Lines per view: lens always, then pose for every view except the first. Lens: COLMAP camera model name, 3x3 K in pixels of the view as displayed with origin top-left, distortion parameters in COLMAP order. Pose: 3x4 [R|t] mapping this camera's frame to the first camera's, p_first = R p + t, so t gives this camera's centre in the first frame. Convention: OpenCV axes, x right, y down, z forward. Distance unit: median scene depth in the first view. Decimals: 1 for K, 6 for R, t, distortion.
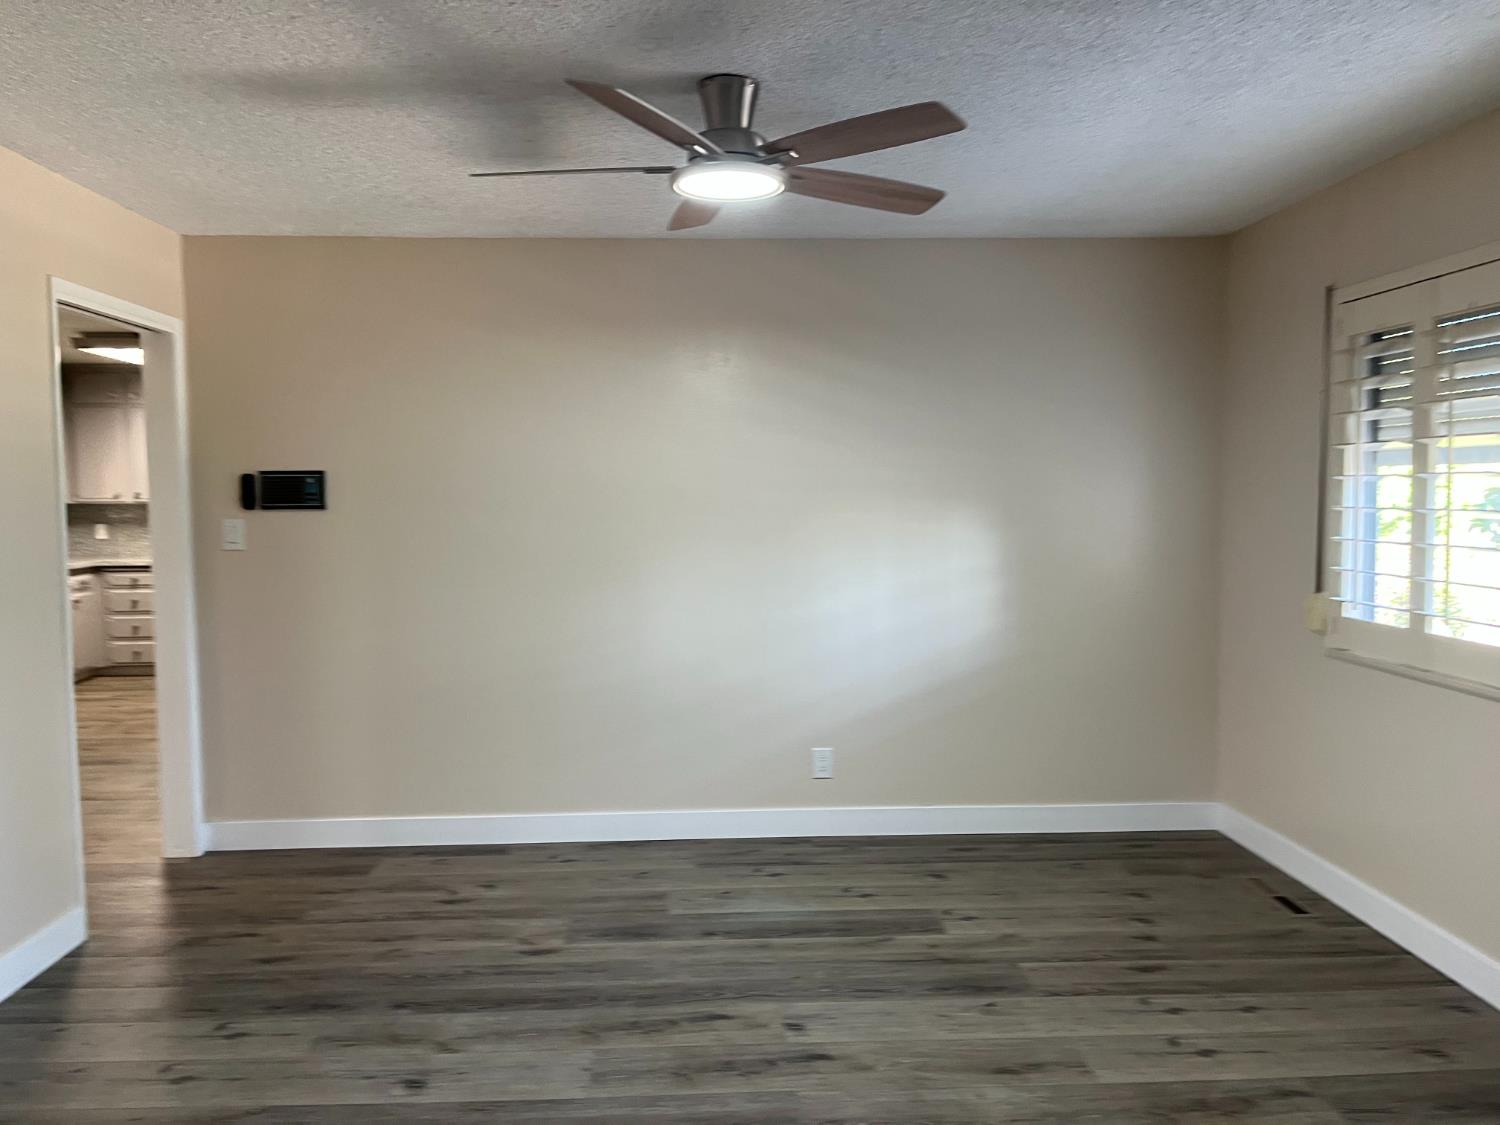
lens RADIAL K [[1139.7, 0, 752.0], [0, 1139.7, 563.3], [0, 0, 1]] dist [0.070176, -0.093833]
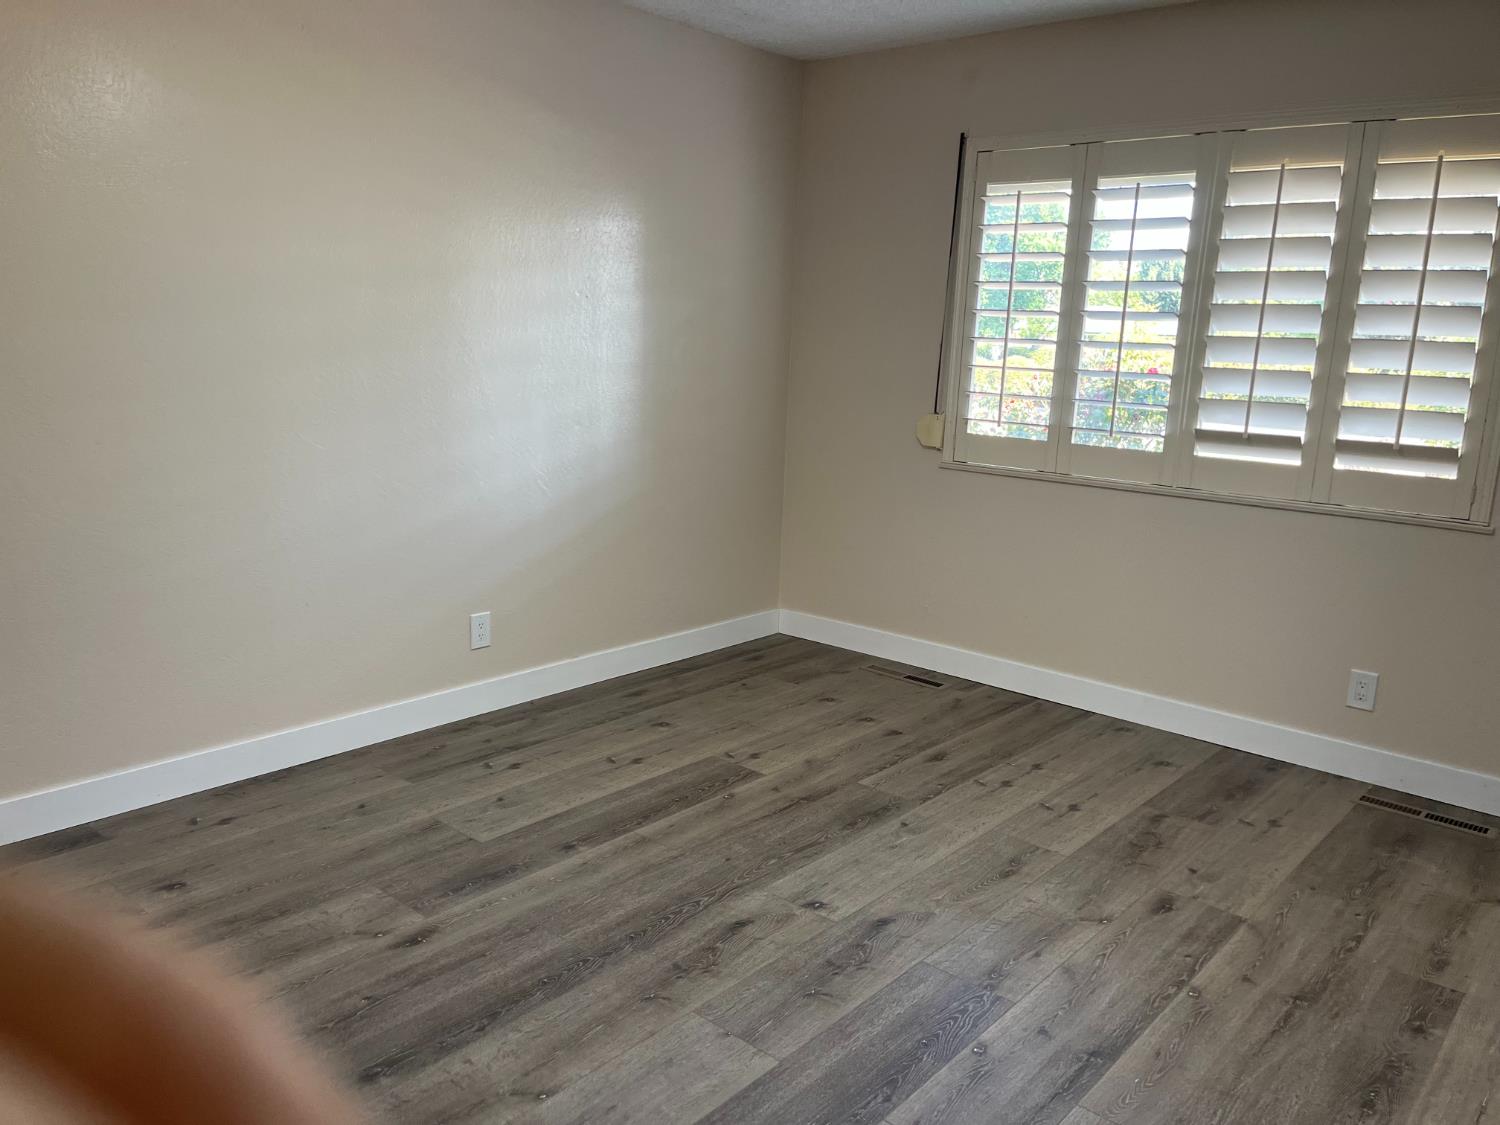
lens RADIAL K [[1139.7, 0, 685.0], [0, 1139.7, 561.0], [0, 0, 1]] dist [0.070176, -0.093833]
pose [[0.688927, -0.110932, 0.716292, -0.553173], [0.001823, 0.988481, 0.151333, -0.004677], [-0.724829, -0.102952, 0.681193, 0.405523]]
